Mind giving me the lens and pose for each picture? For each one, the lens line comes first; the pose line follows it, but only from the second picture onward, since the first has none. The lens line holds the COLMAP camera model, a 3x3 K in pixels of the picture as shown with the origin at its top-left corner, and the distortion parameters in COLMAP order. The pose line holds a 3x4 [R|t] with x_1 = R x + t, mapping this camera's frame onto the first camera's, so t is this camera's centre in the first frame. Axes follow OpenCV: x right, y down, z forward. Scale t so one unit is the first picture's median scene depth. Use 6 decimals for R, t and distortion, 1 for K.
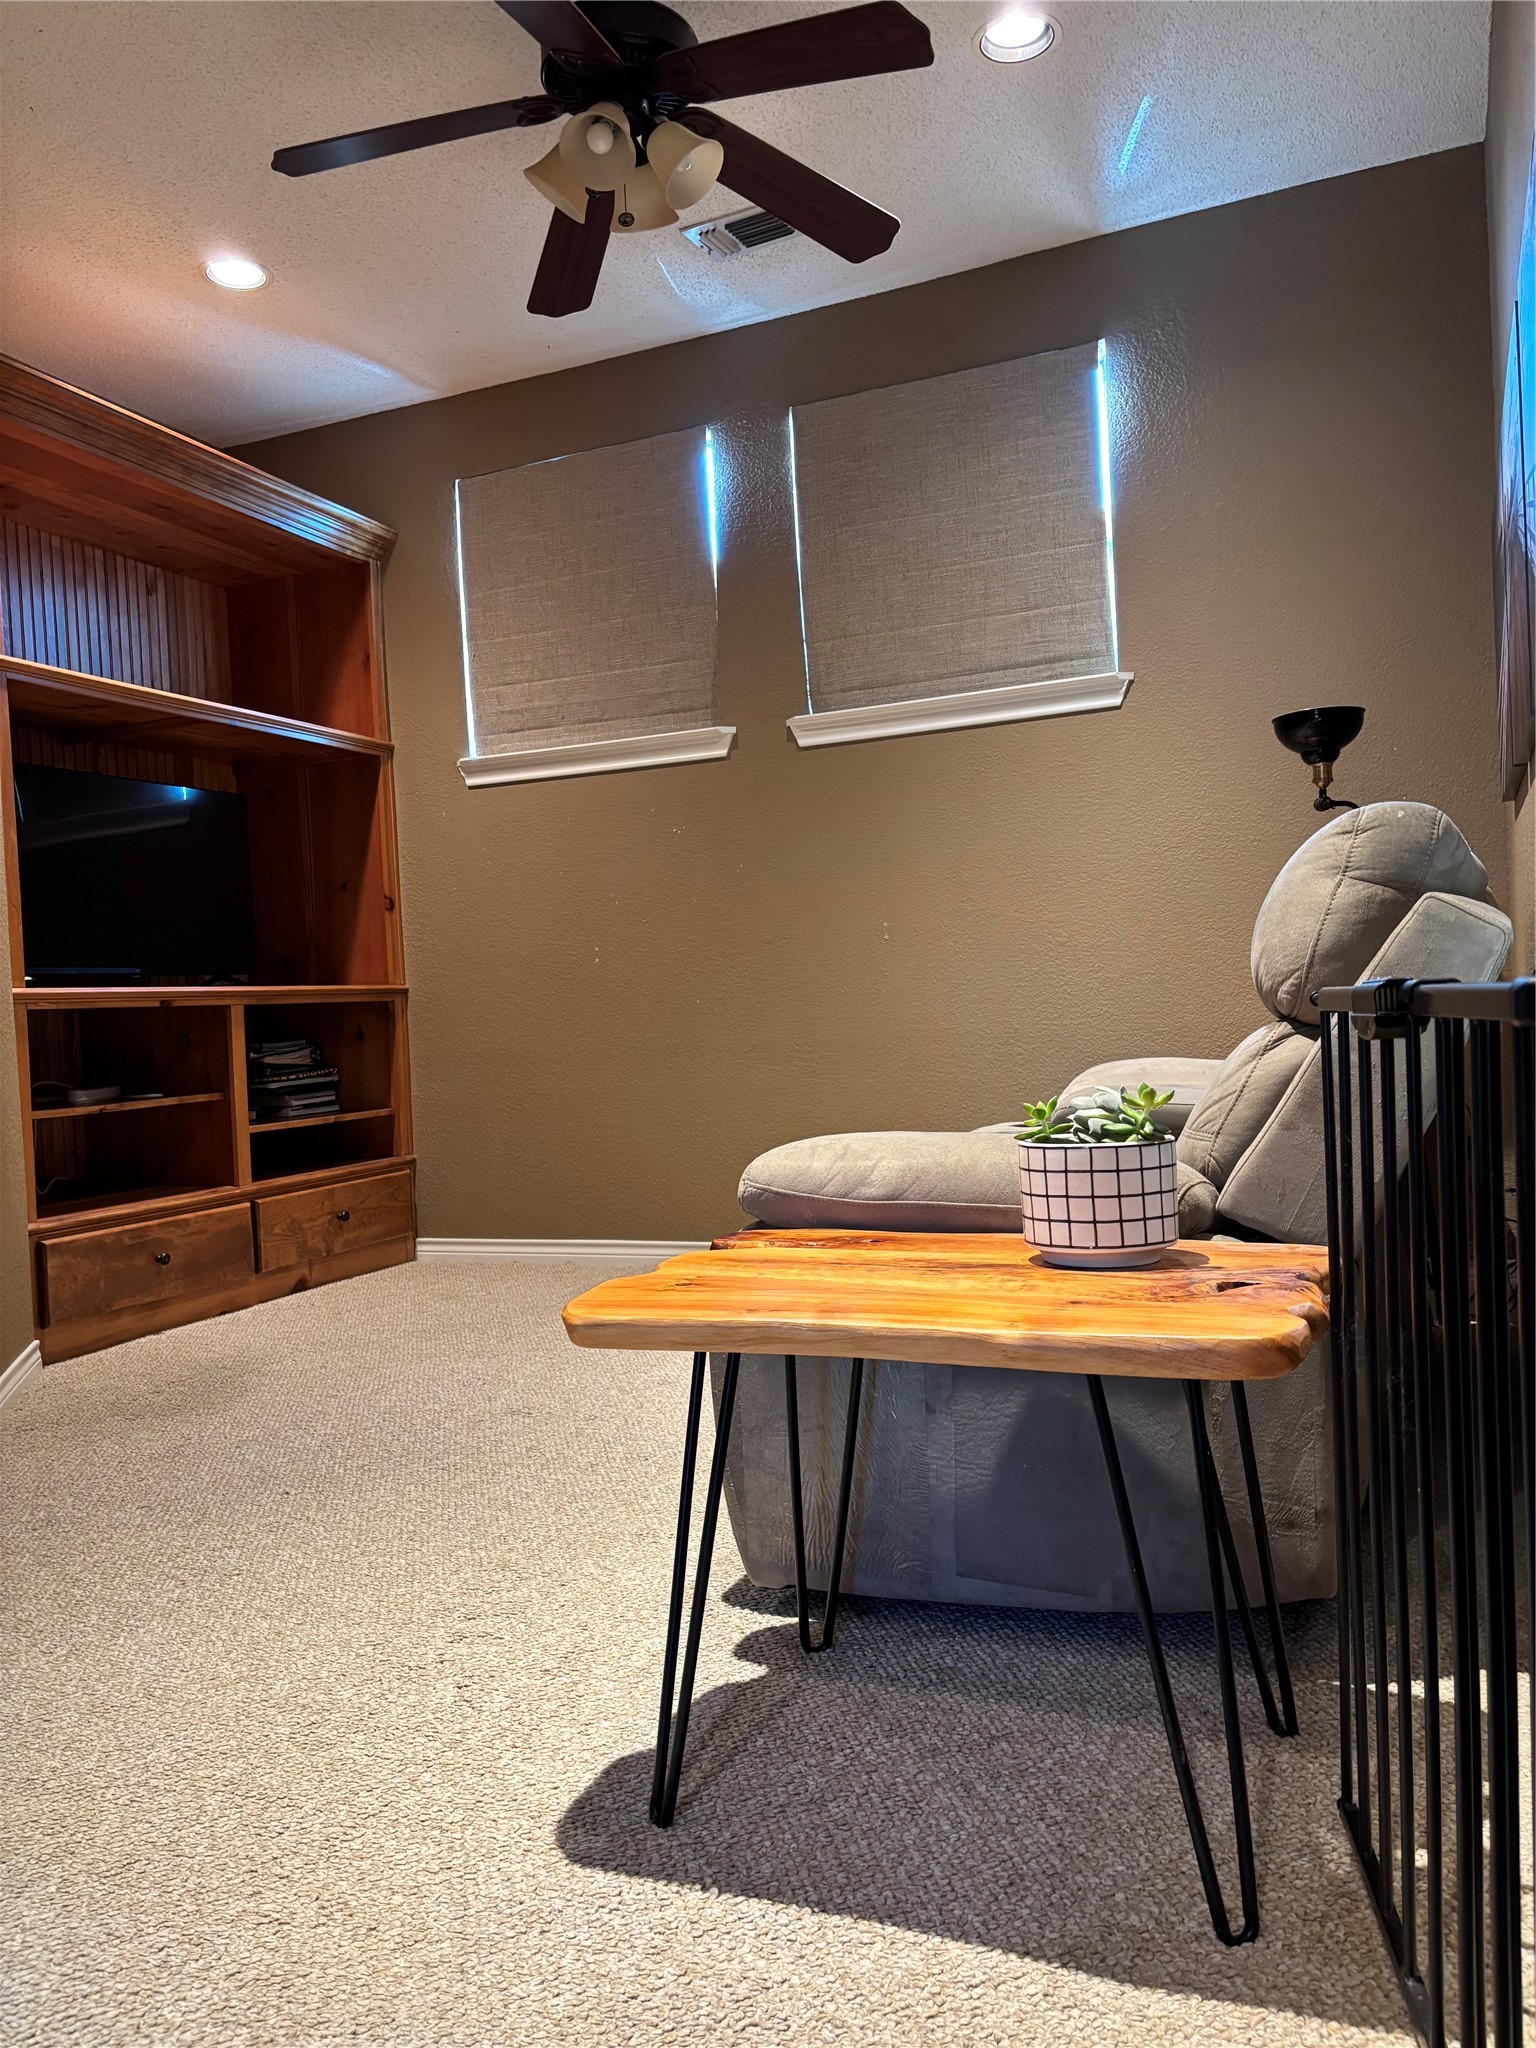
lens RADIAL K [[1538.1, 0, 754.8], [0, 1538.1, 1026.9], [0, 0, 1]] dist [0.028542, -0.039176]
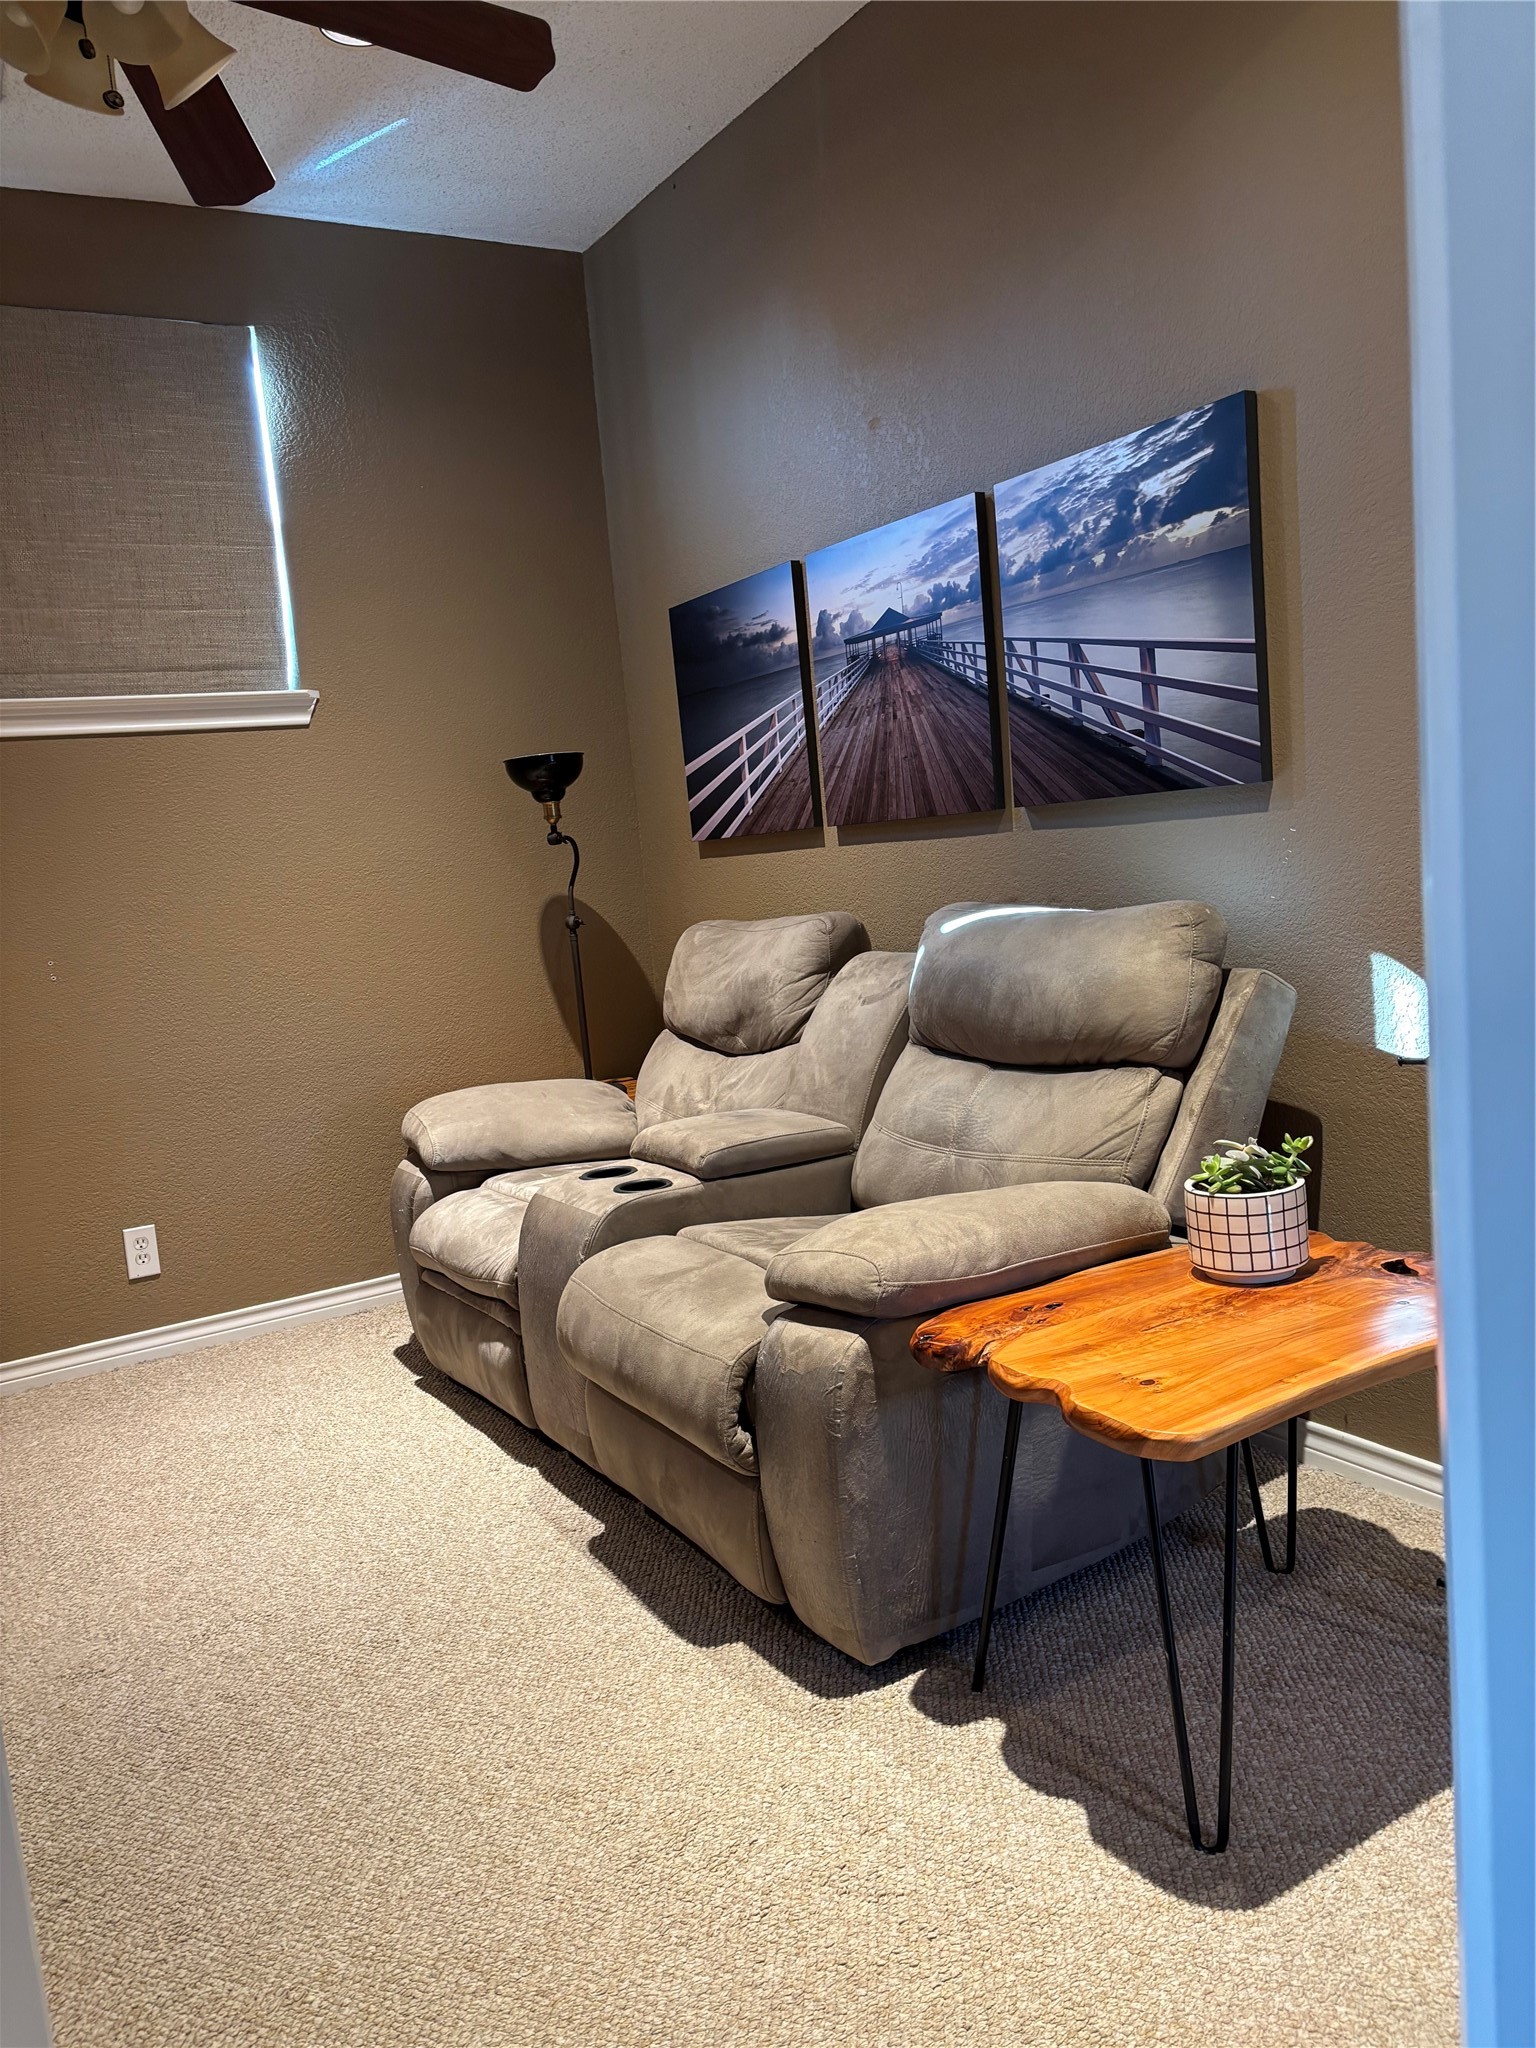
lens RADIAL K [[1538.1, 0, 759.6], [0, 1538.1, 1030.4], [0, 0, 1]] dist [0.028542, -0.039176]
pose [[0.579199, -0.099079, 0.809143, -0.398685], [0.072255, 0.994919, 0.070106, -0.066178], [-0.811978, 0.017859, 0.583415, 0.214912]]
